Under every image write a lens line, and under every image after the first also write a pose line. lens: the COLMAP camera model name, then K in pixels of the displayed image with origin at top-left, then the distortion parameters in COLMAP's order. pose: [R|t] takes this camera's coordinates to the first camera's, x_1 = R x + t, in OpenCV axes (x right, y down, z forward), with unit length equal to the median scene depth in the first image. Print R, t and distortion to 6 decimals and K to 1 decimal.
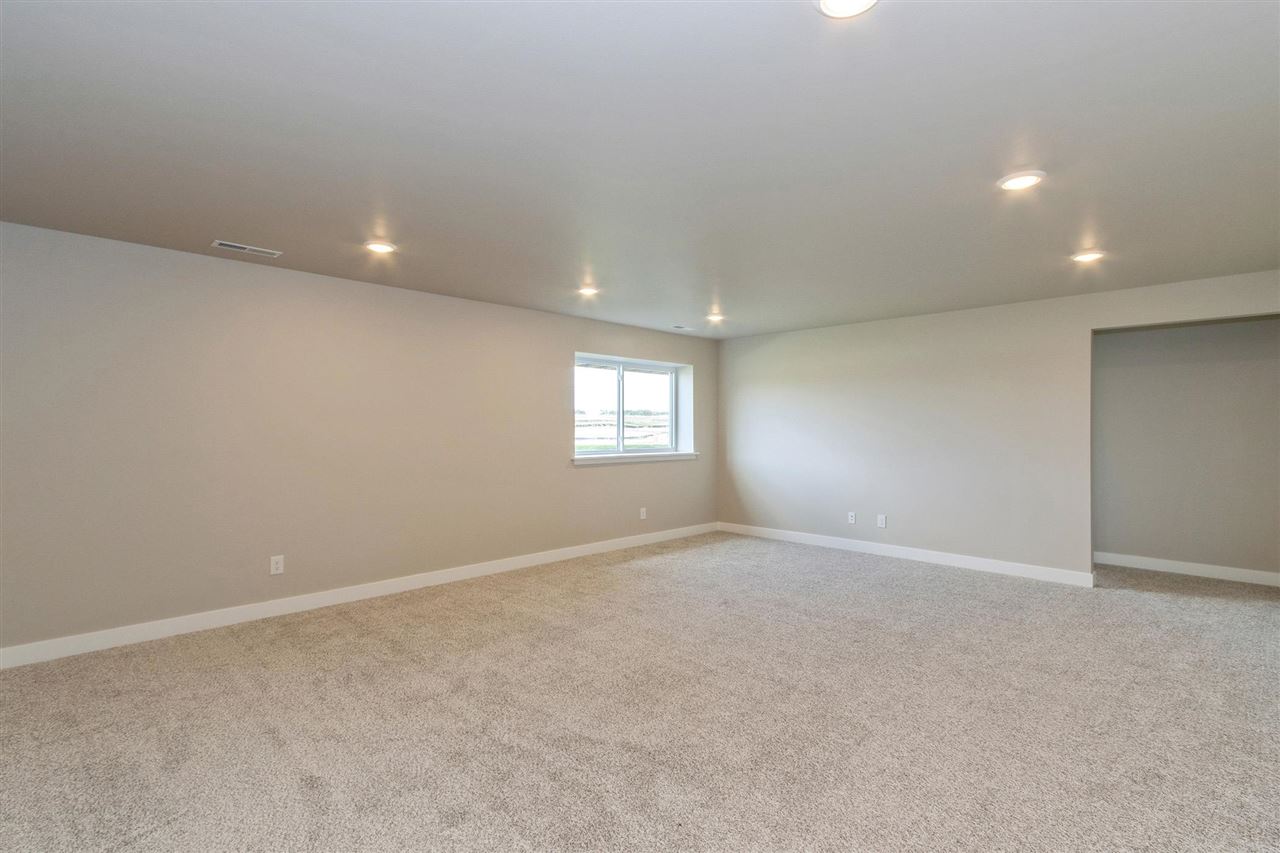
lens RADIAL K [[606.4, 0, 658.9], [0, 606.4, 430.9], [0, 0, 1]] dist [0.000377, -0.000733]
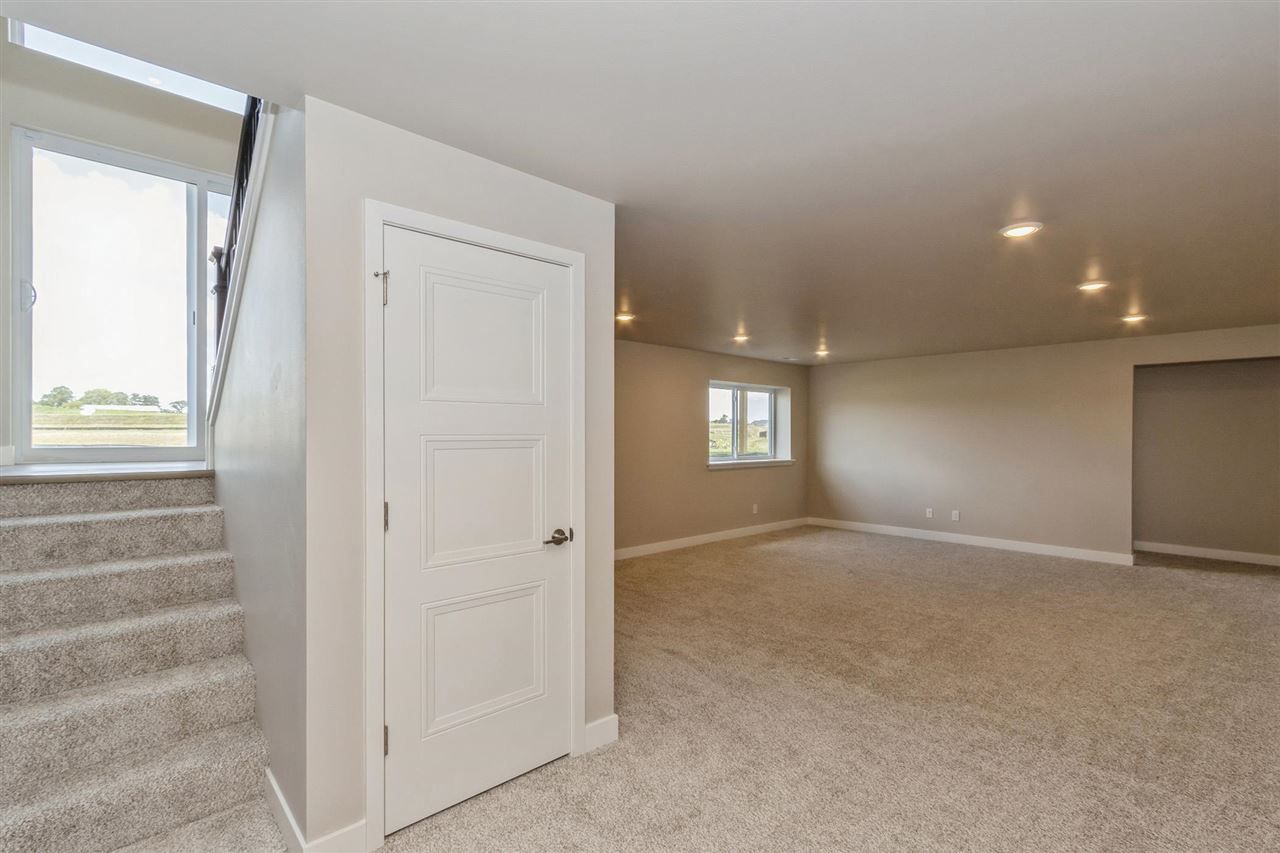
lens RADIAL K [[620.7, 0, 640.0], [0, 620.7, 426.5], [0, 0, 1]] dist [0.000133, 0.001209]
pose [[0.999202, 0.002249, -0.039873, -0.263824], [-0.002844, 0.999885, -0.014866, -0.014958], [0.039835, 0.014968, 0.999094, -0.344649]]
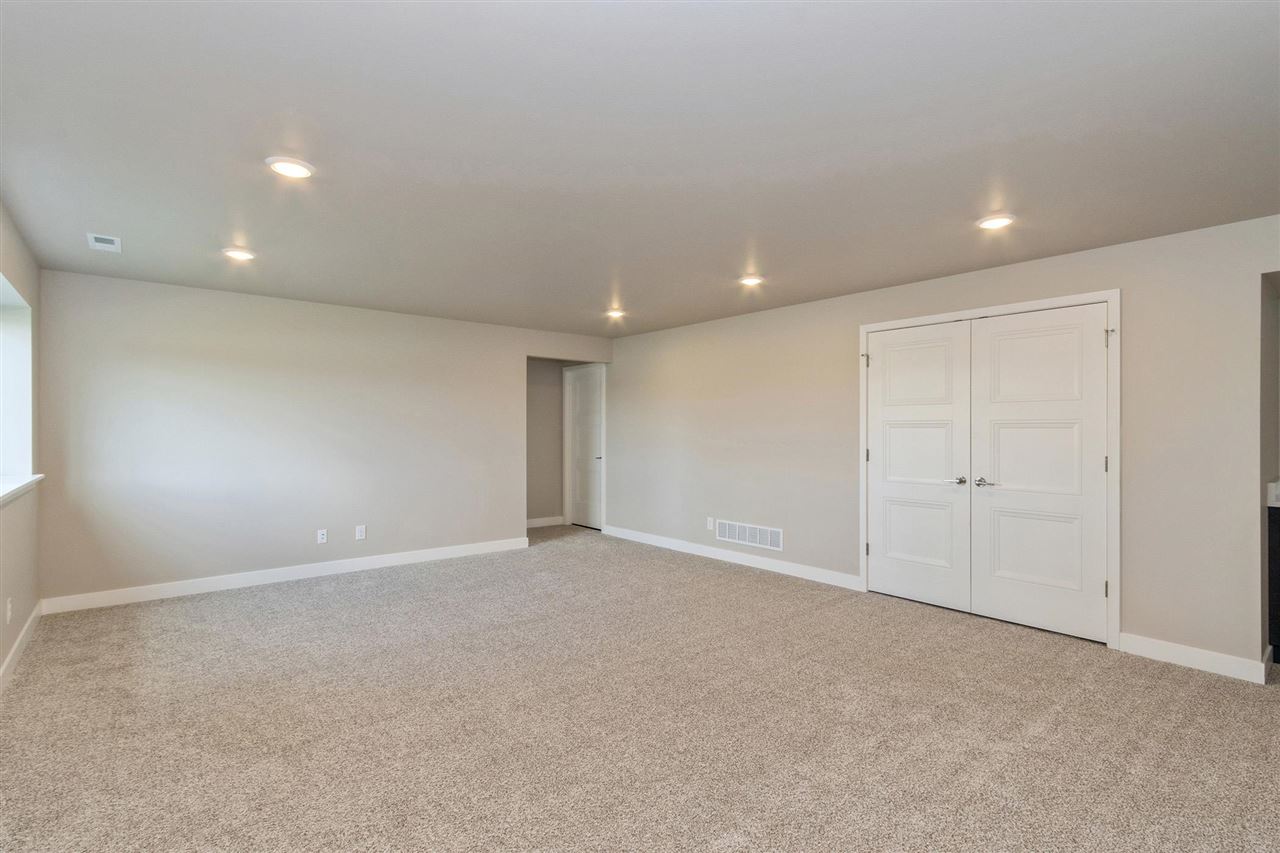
lens RADIAL K [[594.4, 0, 638.4], [0, 594.4, 422.9], [0, 0, 1]] dist [-0.026980, -0.000041]
pose [[0.092573, 0.007496, 0.995678, -0.537845], [0.004058, 0.999961, -0.007906, -0.005945], [-0.995698, 0.004772, 0.092538, 0.584897]]
